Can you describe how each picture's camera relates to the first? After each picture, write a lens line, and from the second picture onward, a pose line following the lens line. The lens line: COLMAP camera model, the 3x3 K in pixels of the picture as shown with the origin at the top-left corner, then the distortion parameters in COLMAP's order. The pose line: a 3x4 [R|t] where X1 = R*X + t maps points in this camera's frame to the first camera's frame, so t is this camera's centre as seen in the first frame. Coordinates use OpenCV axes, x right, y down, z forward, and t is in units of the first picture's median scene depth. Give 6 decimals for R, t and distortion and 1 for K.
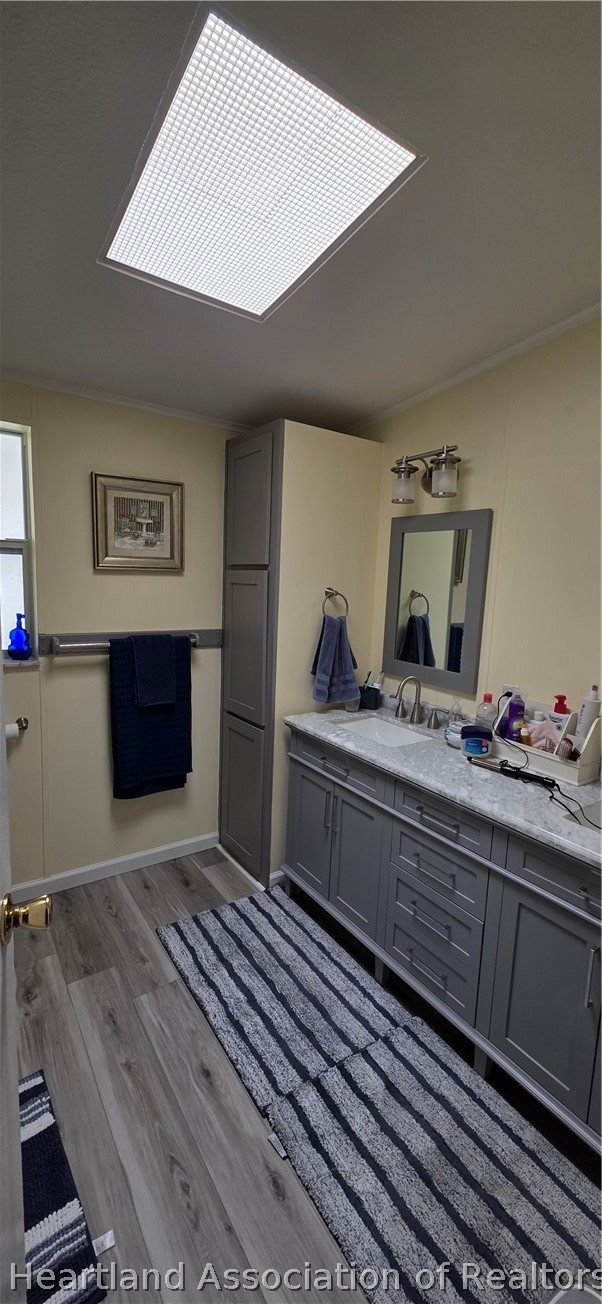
lens RADIAL K [[519.8, 0, 302.2], [0, 519.8, 646.0], [0, 0, 1]] dist [0.001525, 0.000022]
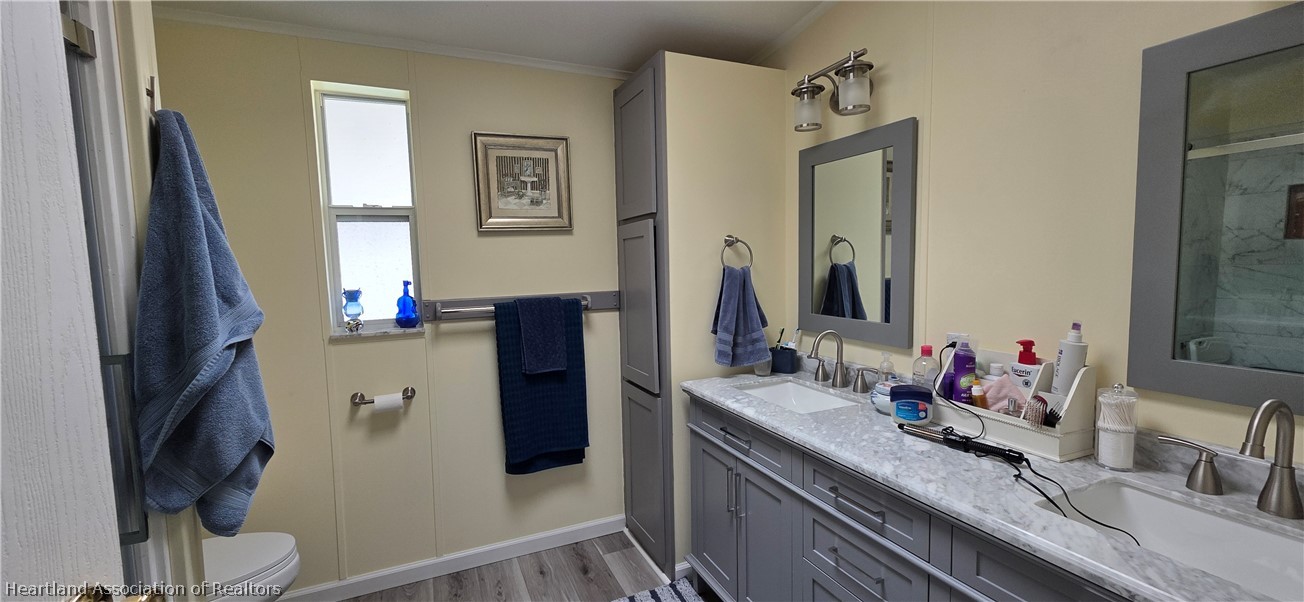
lens RADIAL K [[519.8, 0, 644.8], [0, 519.8, 300.3], [0, 0, 1]] dist [0.001525, 0.000022]
pose [[0.979934, -0.048785, -0.193258, 0.081315], [0.038625, 0.997684, -0.055997, 0.044513], [0.195542, 0.047408, 0.979549, 0.118969]]
